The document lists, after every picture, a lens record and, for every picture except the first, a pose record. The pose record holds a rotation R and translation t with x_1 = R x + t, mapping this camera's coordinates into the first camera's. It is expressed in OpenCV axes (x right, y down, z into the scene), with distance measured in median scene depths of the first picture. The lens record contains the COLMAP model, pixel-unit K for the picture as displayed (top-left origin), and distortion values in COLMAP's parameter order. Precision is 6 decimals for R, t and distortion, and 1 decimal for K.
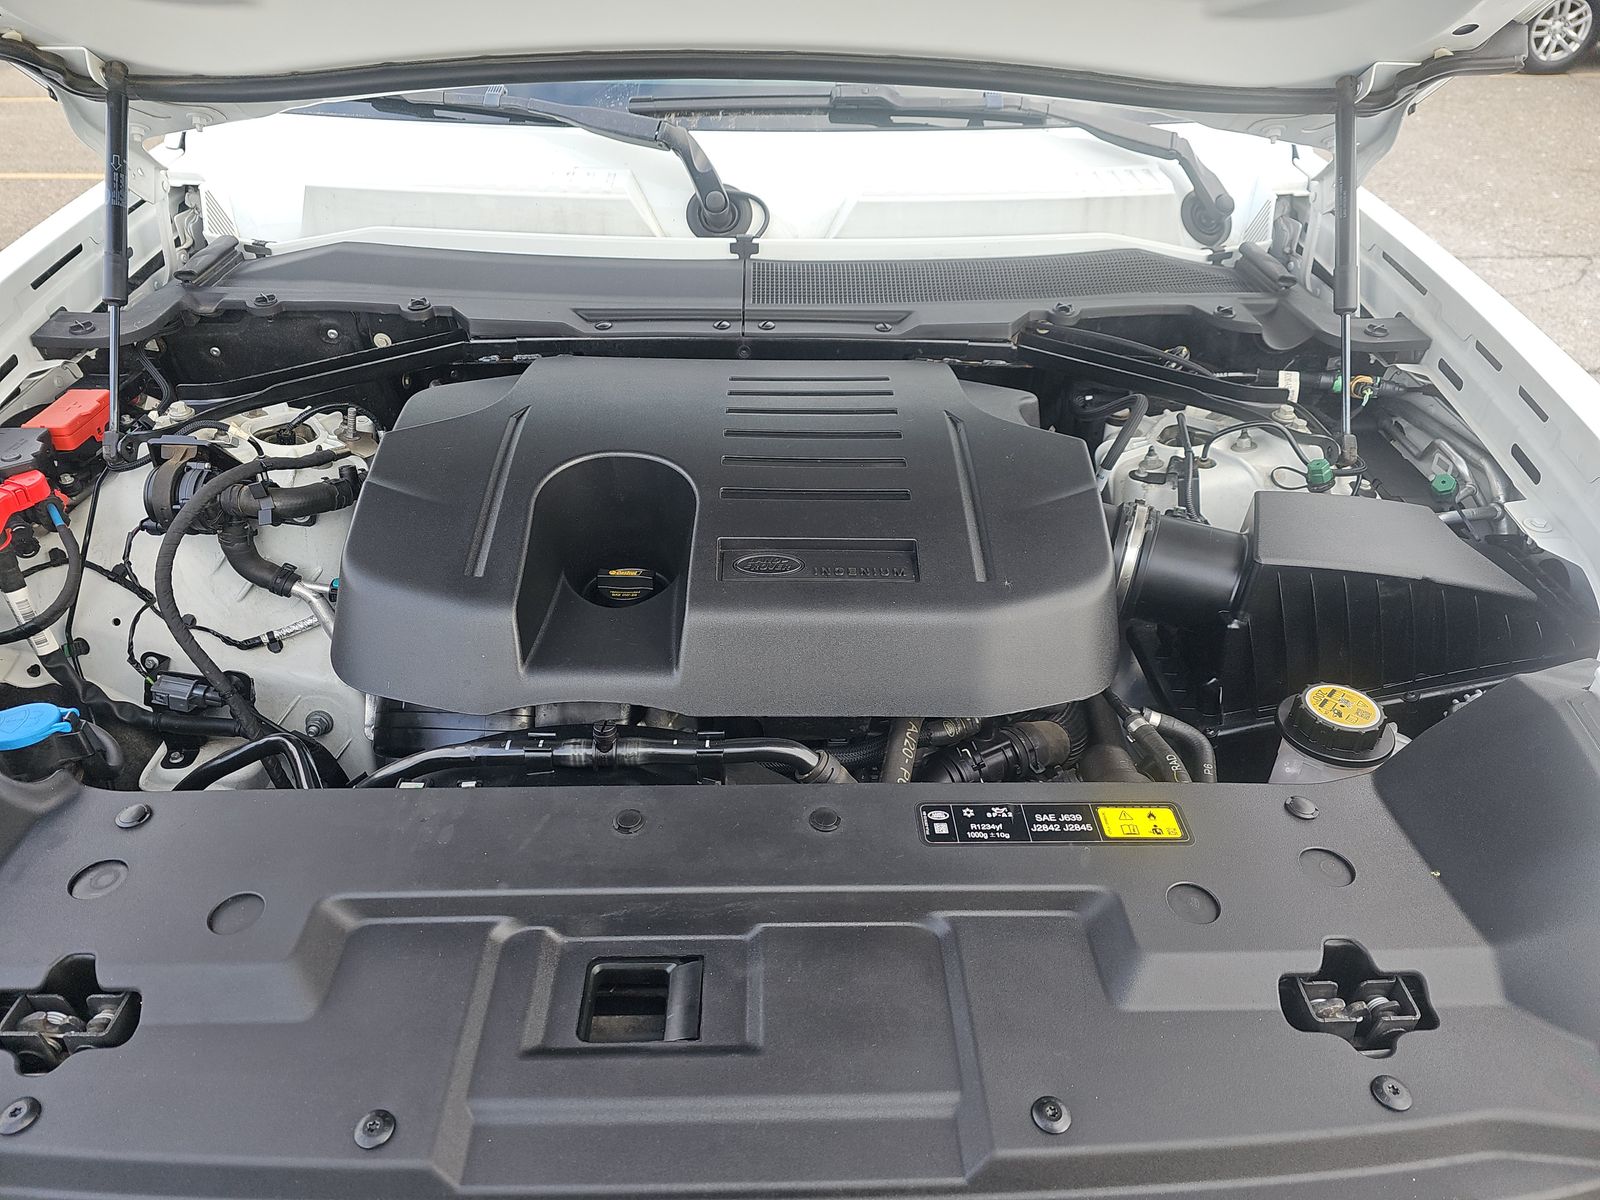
lens RADIAL K [[1061.8, 0, 802.0], [0, 1061.8, 595.2], [0, 0, 1]] dist [0.026524, -0.031732]
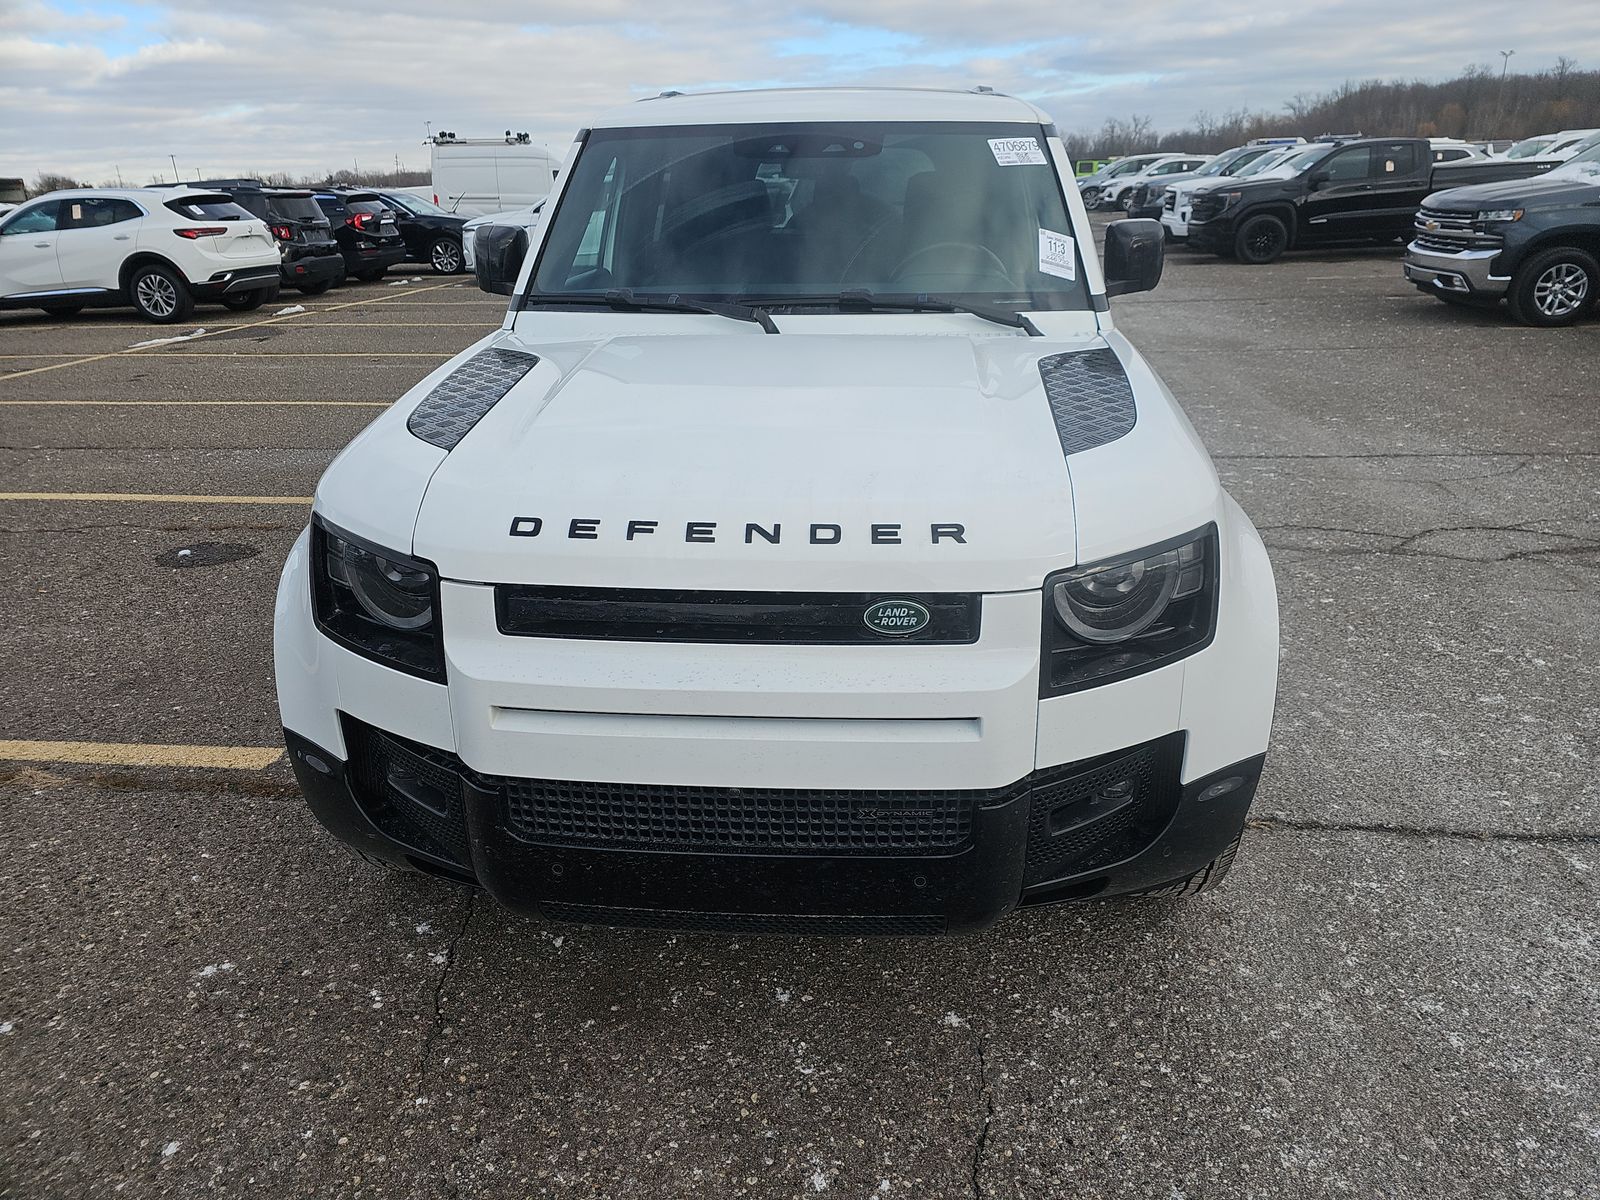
lens RADIAL K [[1061.8, 0, 803.7], [0, 1061.8, 587.9], [0, 0, 1]] dist [0.026524, -0.031732]
pose [[0.993493, 0.018889, -0.112320, 0.032432], [-0.044443, 0.972271, -0.229597, 0.086089], [0.104868, 0.233095, 0.966783, -0.132903]]
